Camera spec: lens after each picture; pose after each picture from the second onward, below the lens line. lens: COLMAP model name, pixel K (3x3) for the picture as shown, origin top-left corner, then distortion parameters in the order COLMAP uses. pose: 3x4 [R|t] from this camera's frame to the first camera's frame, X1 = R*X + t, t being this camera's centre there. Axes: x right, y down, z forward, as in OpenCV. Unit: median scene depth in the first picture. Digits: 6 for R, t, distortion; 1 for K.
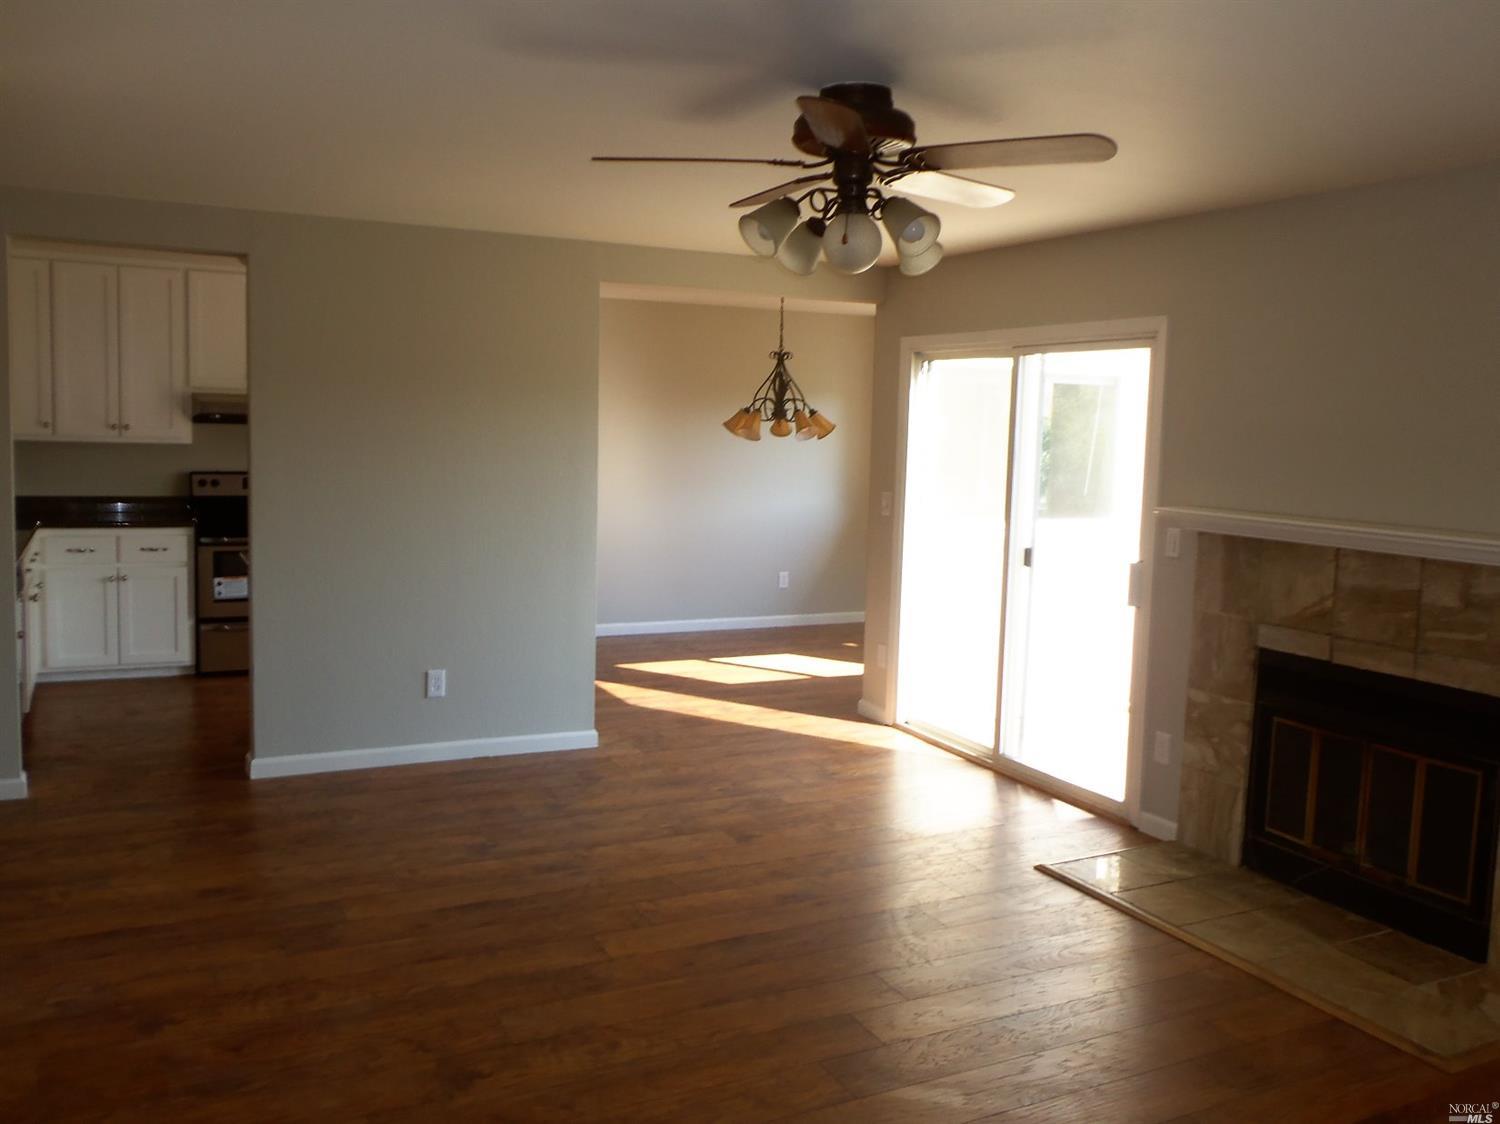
lens RADIAL K [[1280.0, 0, 741.1], [0, 1280.0, 559.7], [0, 0, 1]] dist [-0.009165, 0.007622]
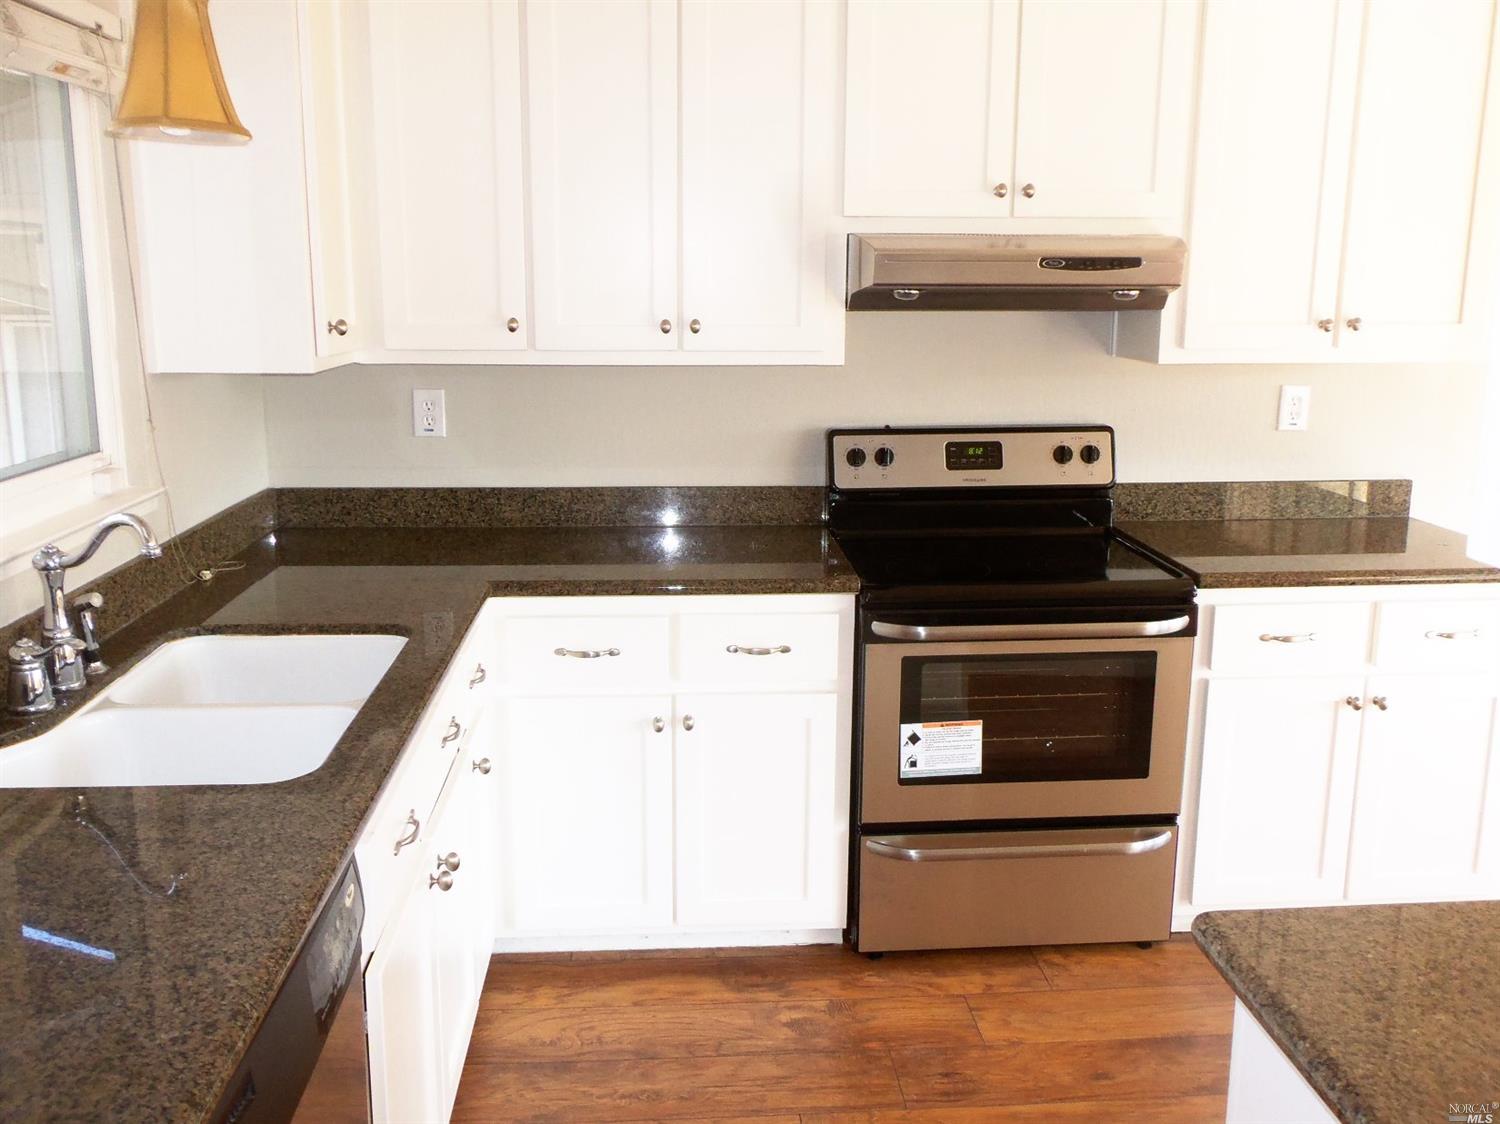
lens RADIAL K [[1283.4, 0, 750.0], [0, 1283.4, 562.0], [0, 0, 1]] dist [-0.007037, 0.016611]
pose [[0.929114, 0.051679, -0.366164, -0.316028], [-0.014612, 0.994544, 0.103291, -0.072449], [0.369505, -0.090619, 0.924800, 0.632779]]
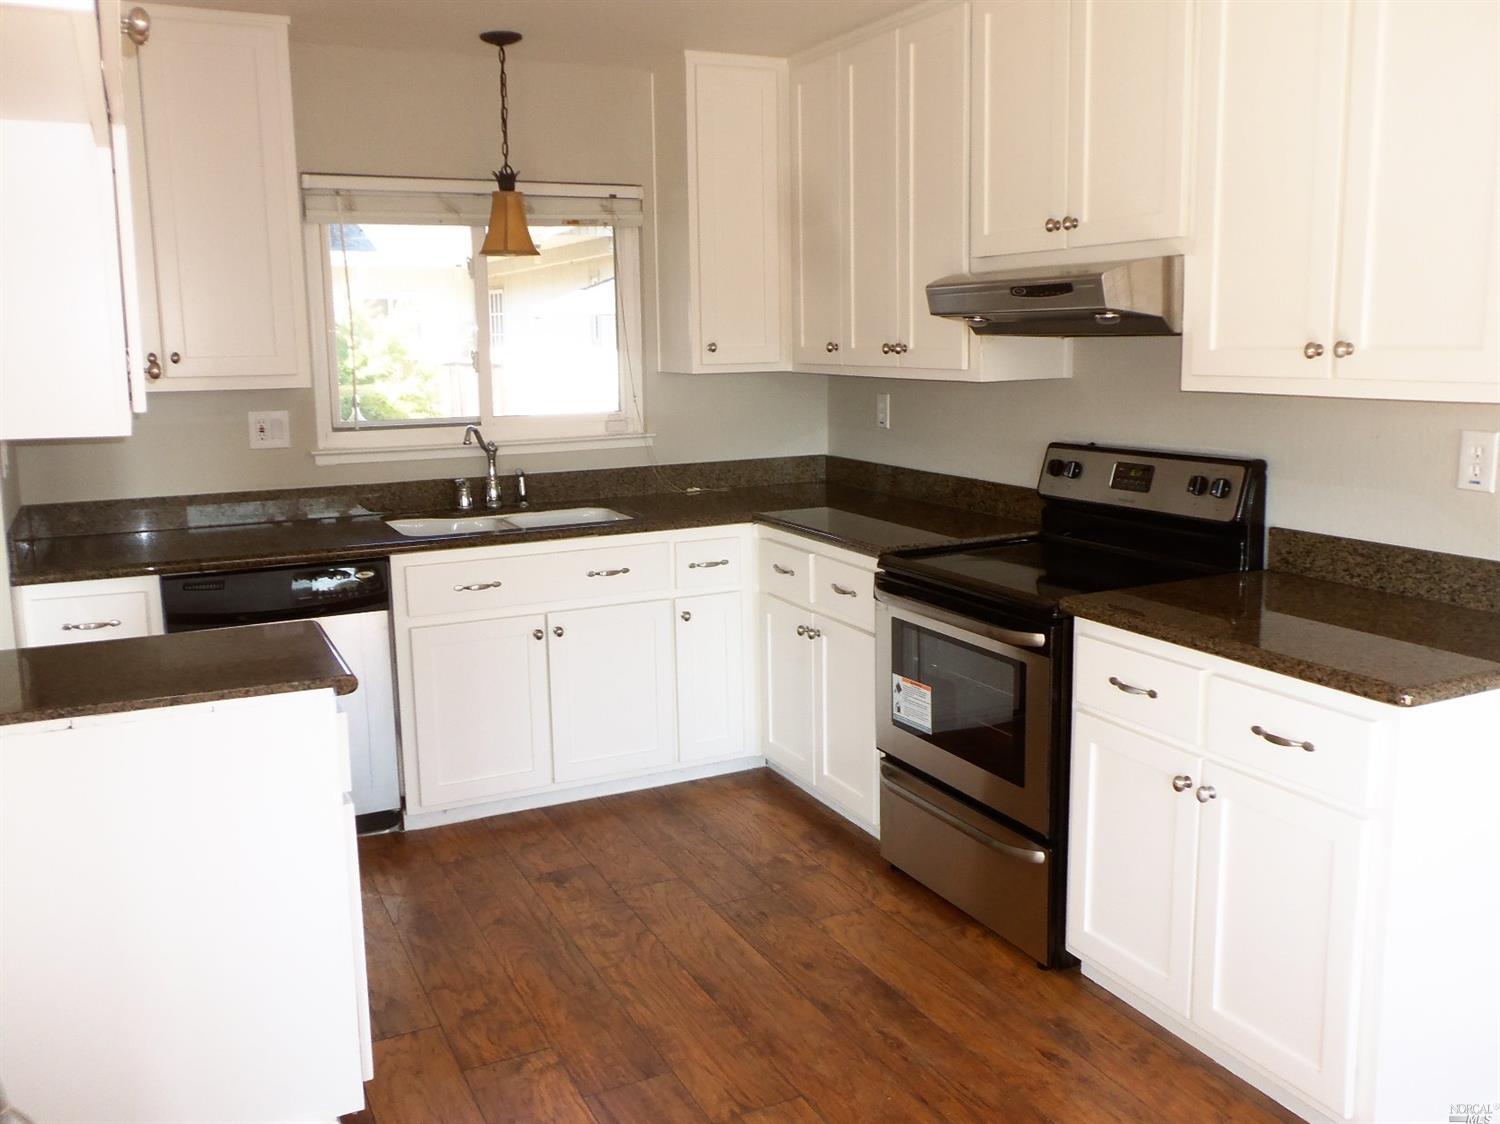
lens RADIAL K [[1283.4, 0, 750.0], [0, 1283.4, 562.0], [0, 0, 1]] dist [-0.007037, 0.016611]
pose [[0.000929, 0.146929, -0.989147, 0.043052], [-0.089987, 0.985146, 0.146250, -0.088891], [0.995942, 0.088875, 0.014137, 0.935772]]
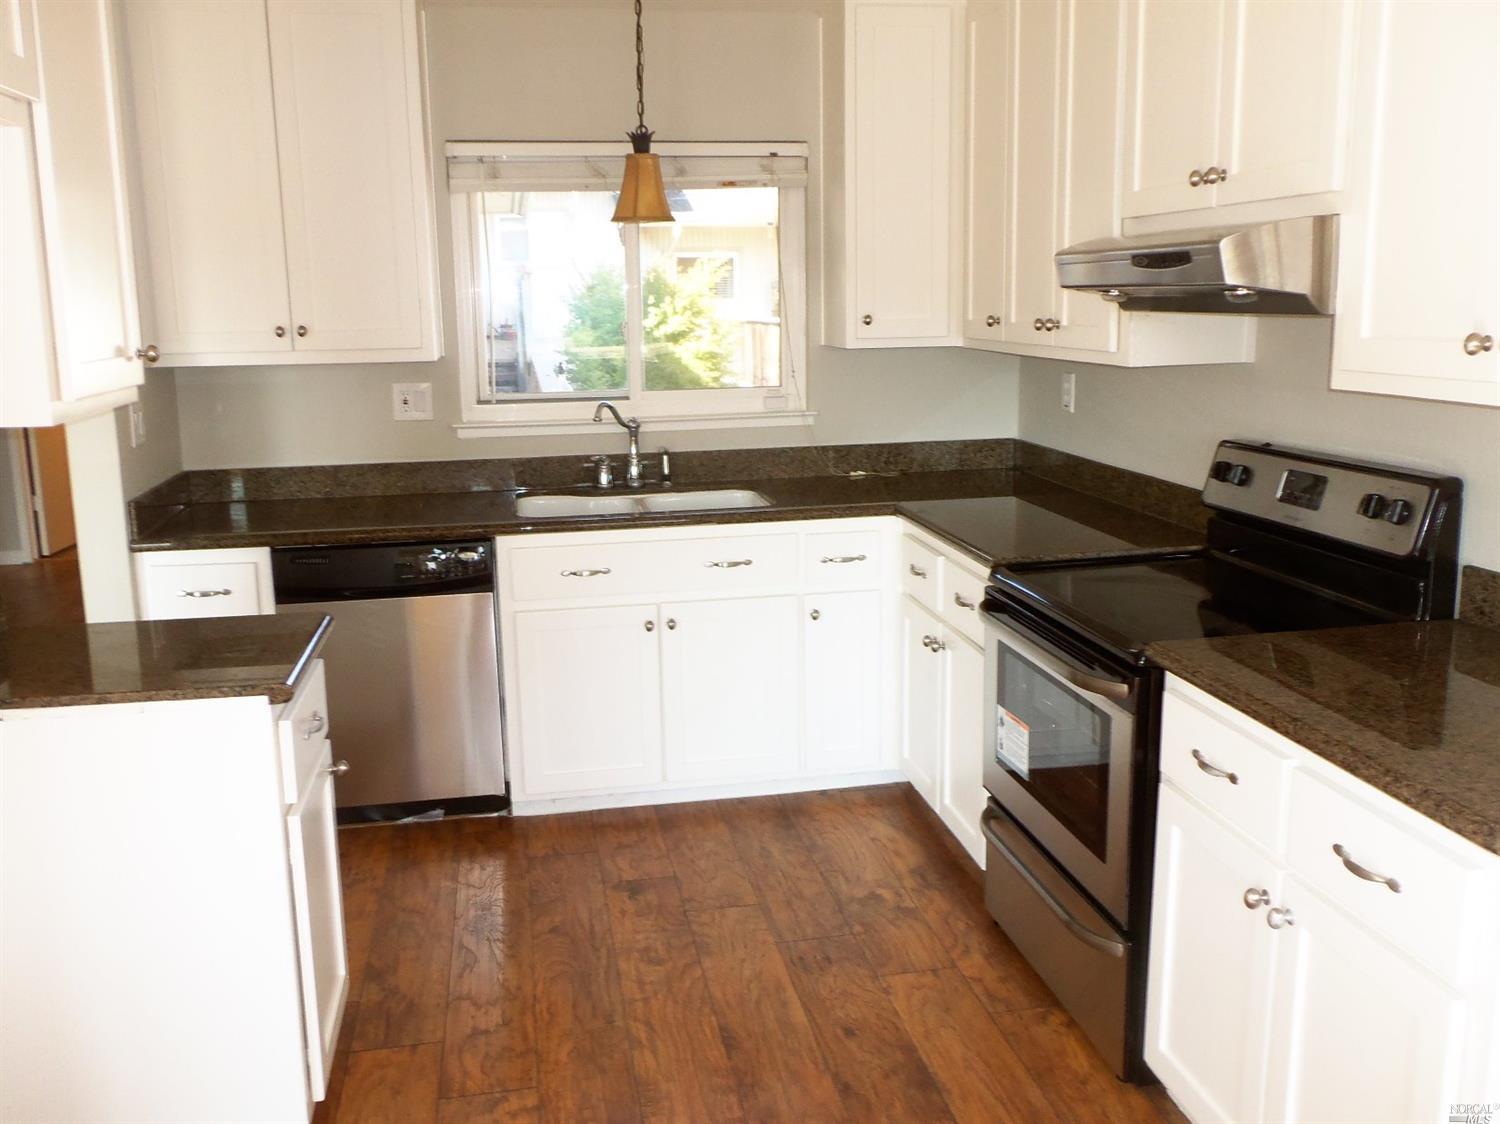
lens RADIAL K [[1280.0, 0, 741.1], [0, 1280.0, 559.7], [0, 0, 1]] dist [-0.009165, 0.007622]
pose [[-0.269387, 0.171654, -0.947610, -0.016922], [-0.092564, 0.974815, 0.202897, -0.103927], [0.958573, 0.142372, -0.246714, 1.012963]]
